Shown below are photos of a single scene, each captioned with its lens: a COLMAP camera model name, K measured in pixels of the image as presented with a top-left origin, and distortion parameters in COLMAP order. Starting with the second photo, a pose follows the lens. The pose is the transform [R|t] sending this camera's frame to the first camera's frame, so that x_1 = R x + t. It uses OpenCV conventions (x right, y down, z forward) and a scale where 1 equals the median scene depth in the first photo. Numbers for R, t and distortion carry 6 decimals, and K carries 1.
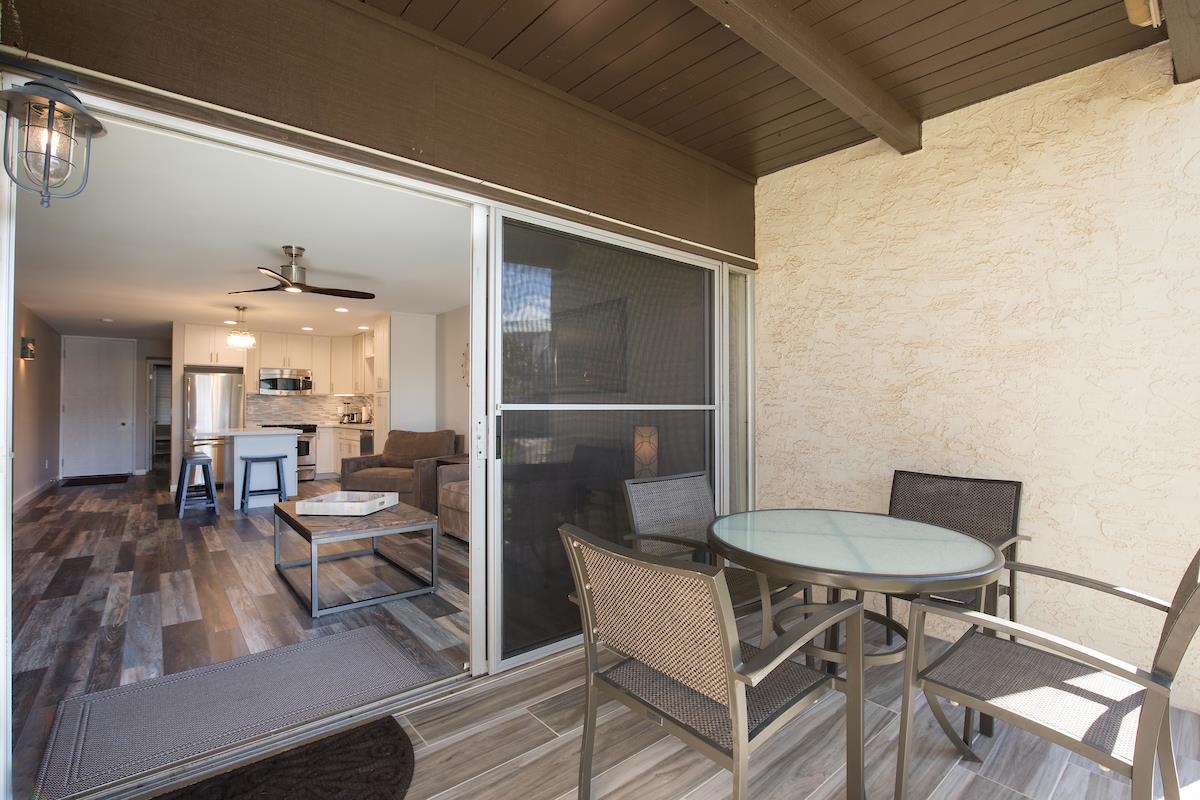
lens RADIAL K [[548.6, 0, 604.5], [0, 548.6, 399.0], [0, 0, 1]] dist [-0.039323, 0.008208]
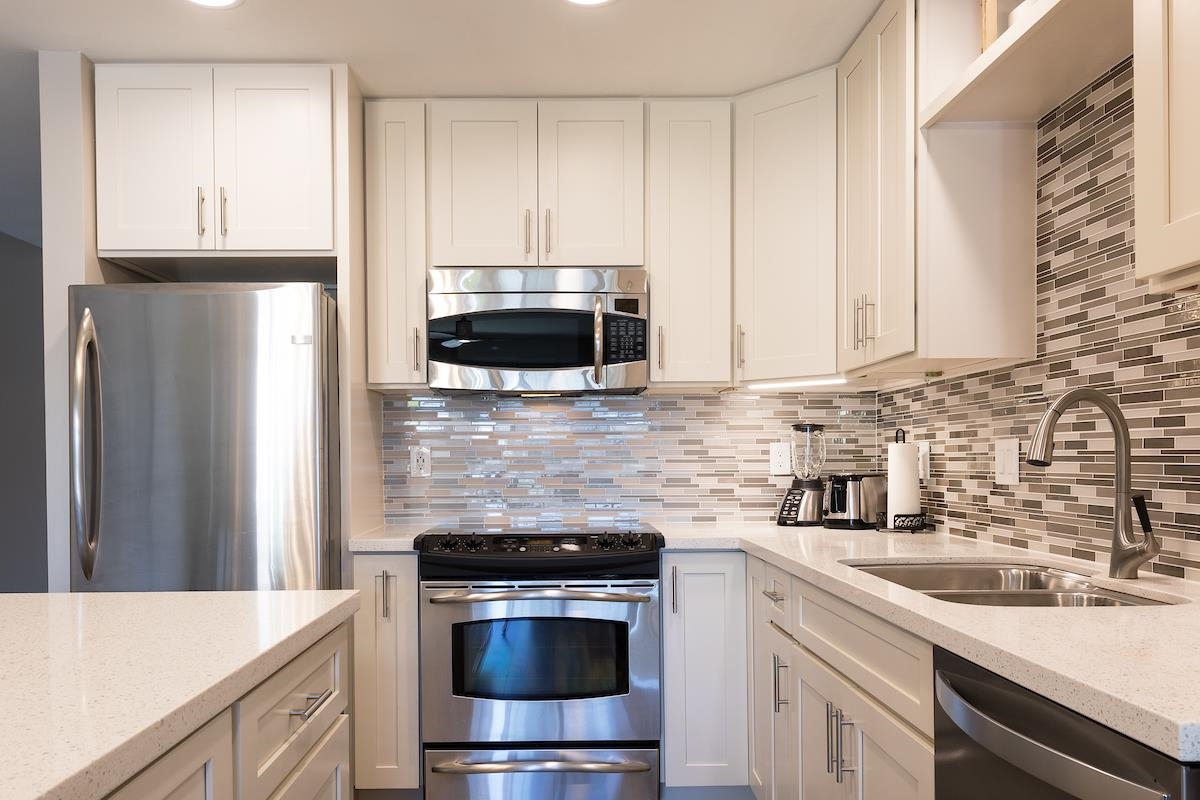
lens RADIAL K [[925.2, 0, 556.1], [0, 925.2, 468.0], [0, 0, 1]] dist [0.000453, 0.000926]
pose [[0.767443, 0.001879, -0.641115, -0.347406], [0.016921, 0.999588, 0.023184, 0.015068], [0.640894, -0.028641, 0.767095, 0.721289]]
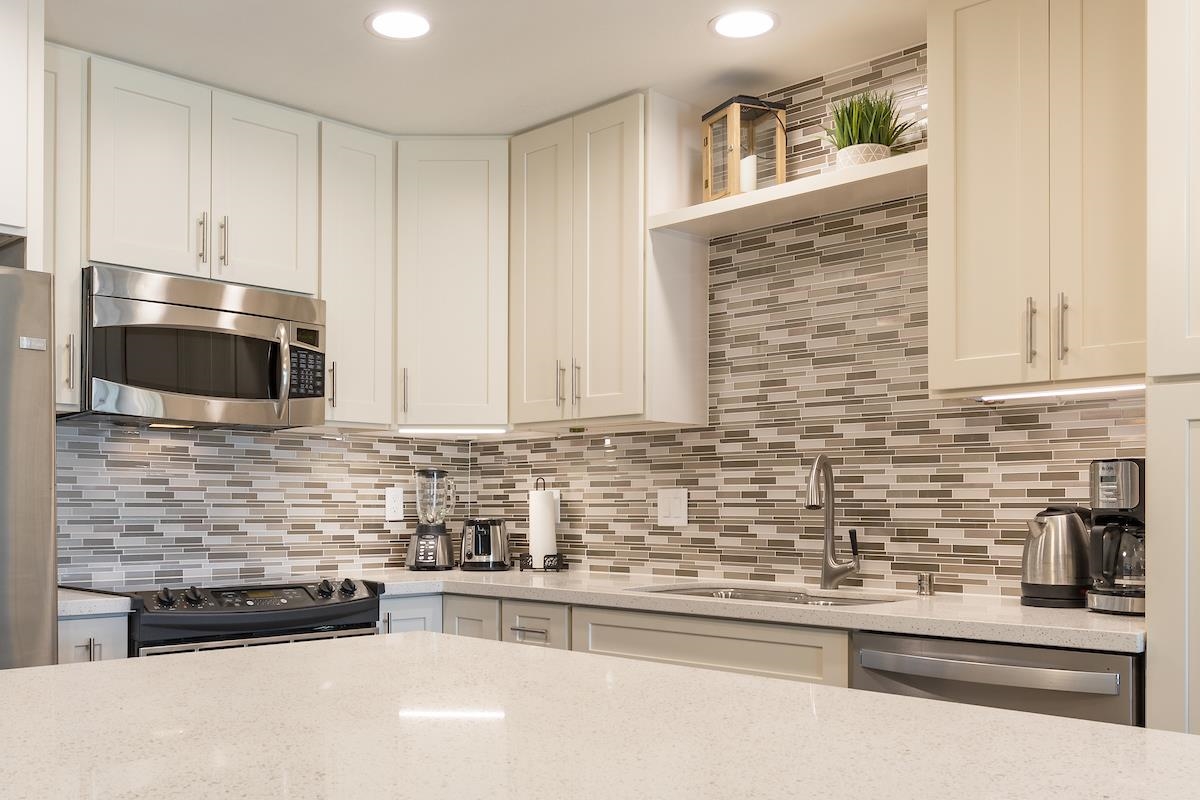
lens RADIAL K [[1141.4, 0, 518.6], [0, 1141.4, 508.7], [0, 0, 1]] dist [0.008042, 0.004079]
pose [[0.998945, 0.002433, 0.045861, -0.498551], [-0.003312, 0.999812, 0.019097, 0.014559], [-0.045806, -0.019229, 0.998765, 0.603414]]
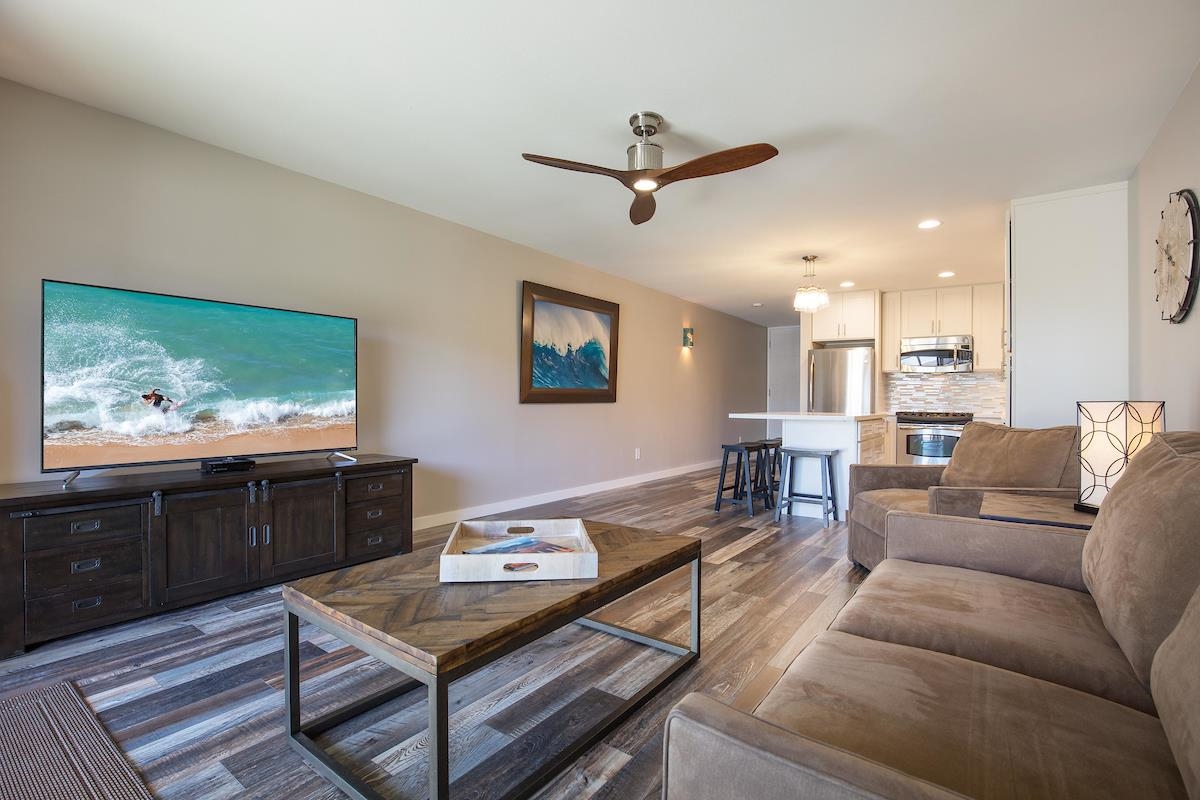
lens RADIAL K [[548.6, 0, 604.5], [0, 548.6, 399.0], [0, 0, 1]] dist [-0.039323, 0.008208]
pose [[0.242165, 0.006142, -0.970216, 0.016000], [0.006988, 0.999943, 0.008075, 0.020153], [0.970210, -0.008735, 0.242108, 0.384738]]
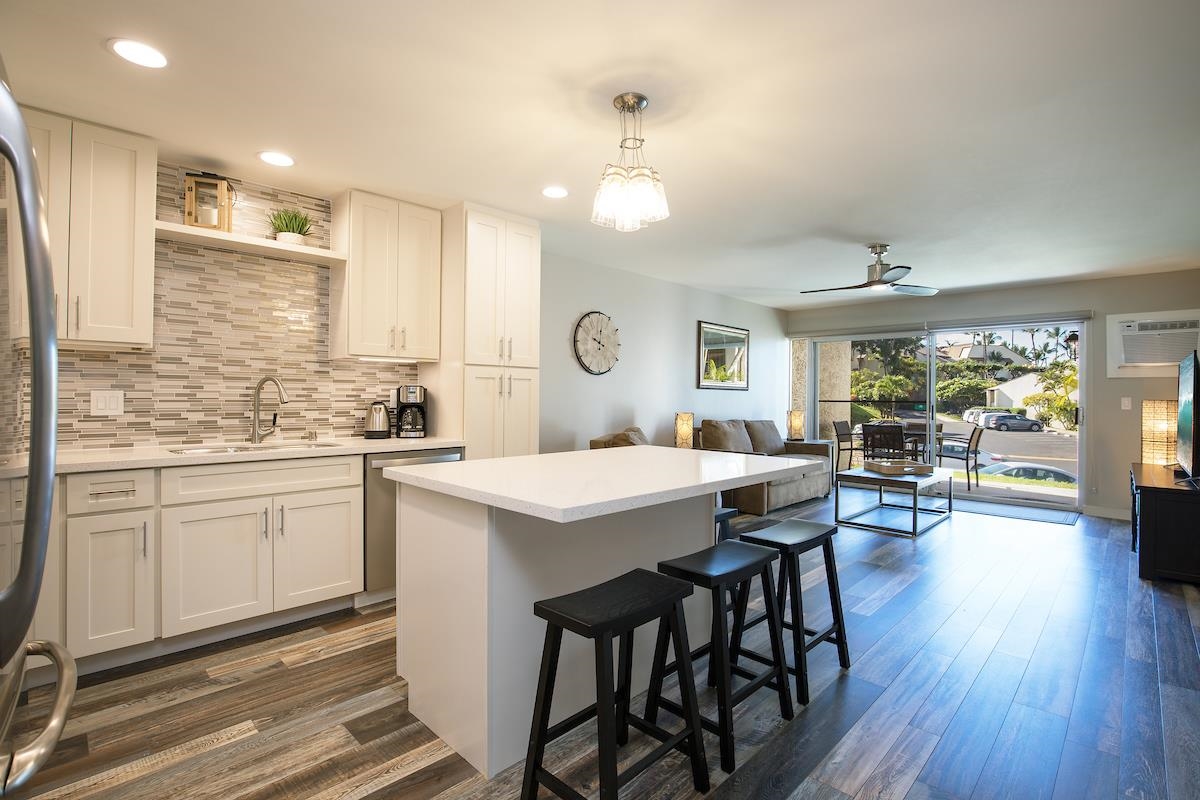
lens RADIAL K [[559.1, 0, 617.4], [0, 559.1, 391.9], [0, 0, 1]] dist [-0.038755, 0.007967]
pose [[-0.110591, 0.008457, 0.993830, -0.755449], [-0.021915, 0.999700, -0.010946, 0.012921], [-0.993624, -0.022990, -0.110372, 0.774147]]
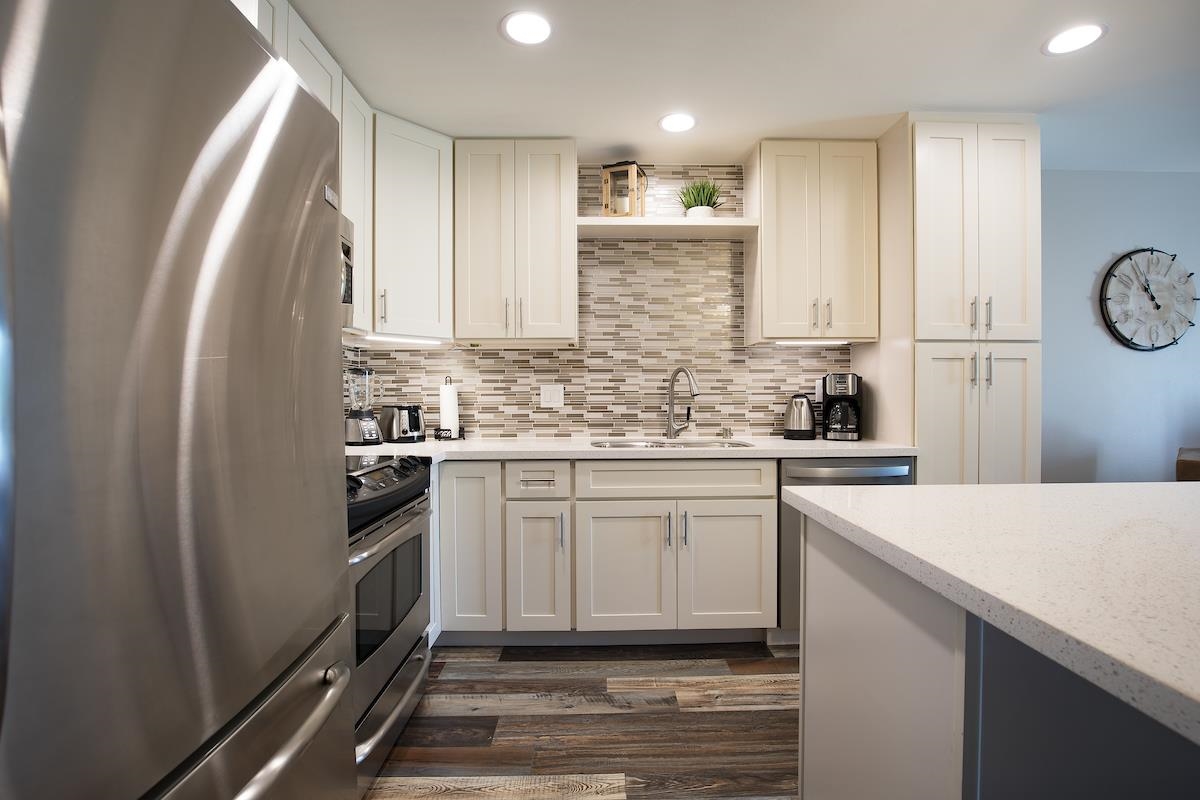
lens RADIAL K [[548.6, 0, 604.5], [0, 548.6, 399.0], [0, 0, 1]] dist [-0.039323, 0.008208]
pose [[0.628351, -0.008202, 0.777886, -0.662869], [-0.009854, 0.999780, 0.018501, 0.017347], [-0.777867, -0.019290, 0.628133, 0.788122]]
